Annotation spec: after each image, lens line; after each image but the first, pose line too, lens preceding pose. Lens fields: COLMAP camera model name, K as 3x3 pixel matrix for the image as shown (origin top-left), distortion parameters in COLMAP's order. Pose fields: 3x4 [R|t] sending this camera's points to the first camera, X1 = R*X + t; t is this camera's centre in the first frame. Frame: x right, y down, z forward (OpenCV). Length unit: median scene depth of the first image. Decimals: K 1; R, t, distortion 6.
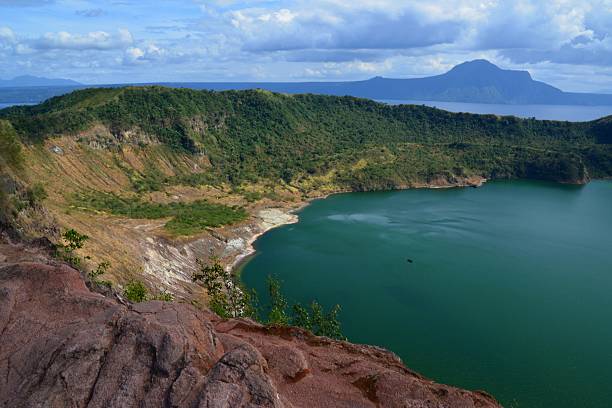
lens RADIAL K [[515.0, 0, 306.0], [0, 515.0, 204.0], [0, 0, 1]] dist [-0.166572, 0.118382]
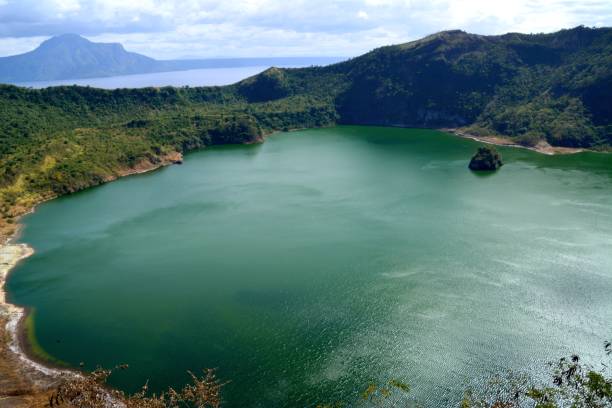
lens RADIAL K [[494.3, 0, 315.2], [0, 494.3, 206.9], [0, 0, 1]] dist [-0.171622, 0.130978]
pose [[0.698126, -0.237113, 0.675572, -0.122395], [0.188730, 0.971142, 0.145822, -0.035581], [-0.690653, 0.025699, 0.722730, 0.134933]]
